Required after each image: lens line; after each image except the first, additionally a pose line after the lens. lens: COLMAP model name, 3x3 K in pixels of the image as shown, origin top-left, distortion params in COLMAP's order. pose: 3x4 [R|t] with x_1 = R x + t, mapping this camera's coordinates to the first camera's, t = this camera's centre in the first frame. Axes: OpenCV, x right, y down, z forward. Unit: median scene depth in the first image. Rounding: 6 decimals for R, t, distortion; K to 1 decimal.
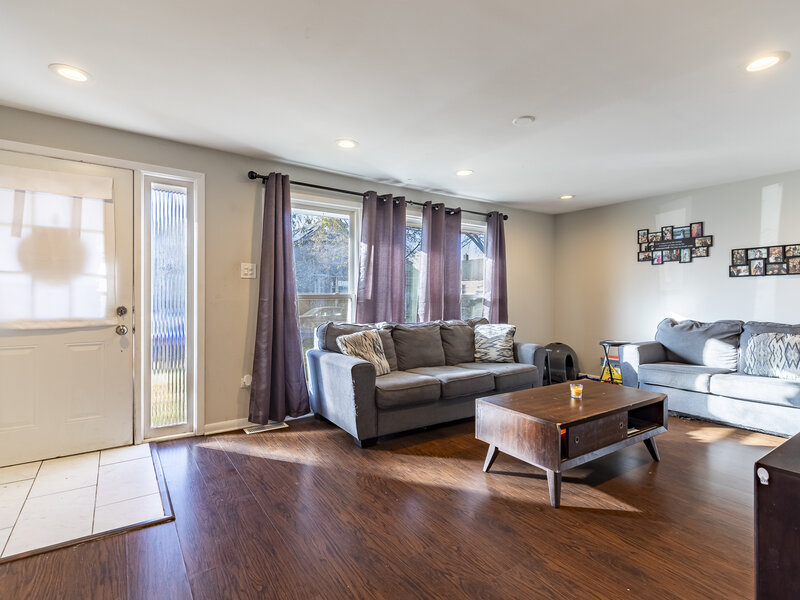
lens RADIAL K [[401.4, 0, 400.0], [0, 401.4, 300.0], [0, 0, 1]] dist [0.004237, -0.000223]
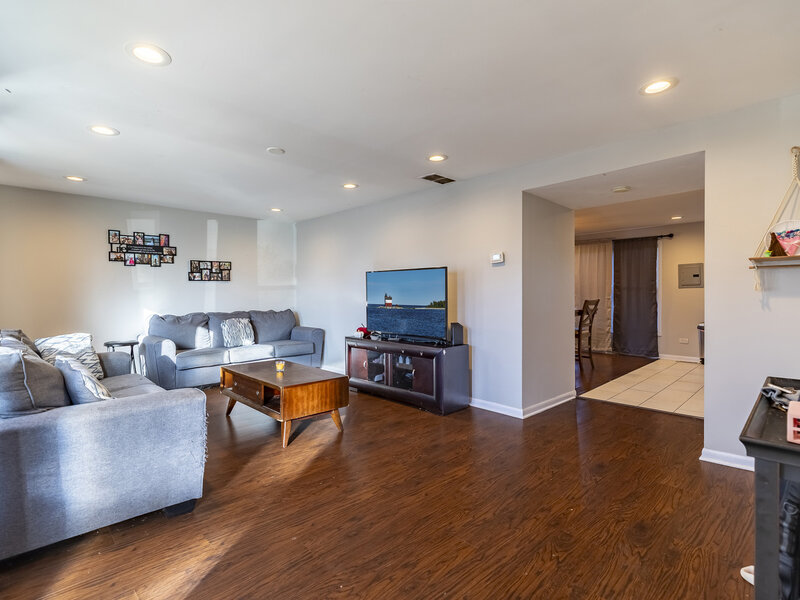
lens RADIAL K [[401.4, 0, 400.0], [0, 401.4, 300.0], [0, 0, 1]] dist [0.004237, -0.000223]
pose [[-0.164404, -0.016730, 0.986251, -0.630021], [0.014522, 0.999707, 0.019379, -0.009218], [-0.986286, 0.017508, -0.164113, 0.551759]]
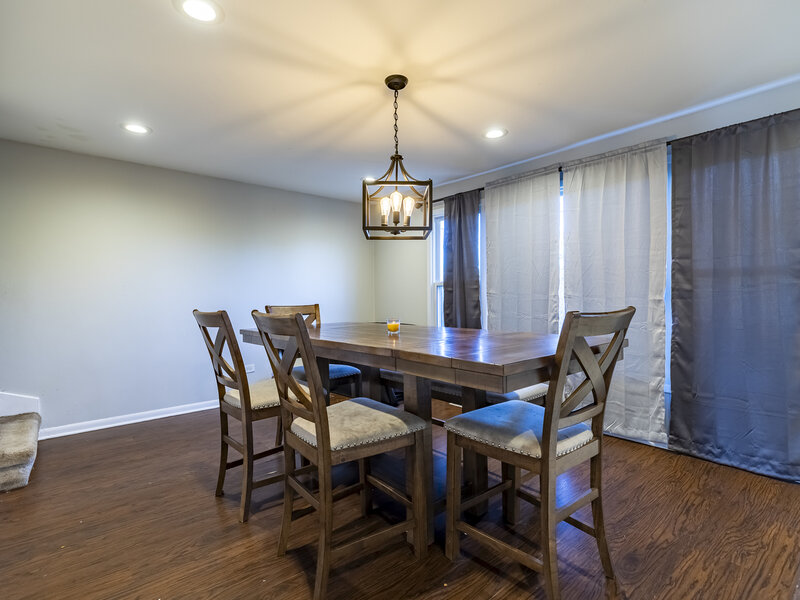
lens RADIAL K [[401.4, 0, 400.0], [0, 401.4, 300.0], [0, 0, 1]] dist [0.004237, -0.000223]
pose [[-0.092648, -0.020345, 0.995491, 0.405357], [0.027273, 0.999364, 0.022962, 0.003591], [-0.995325, 0.029277, -0.092034, -0.206643]]
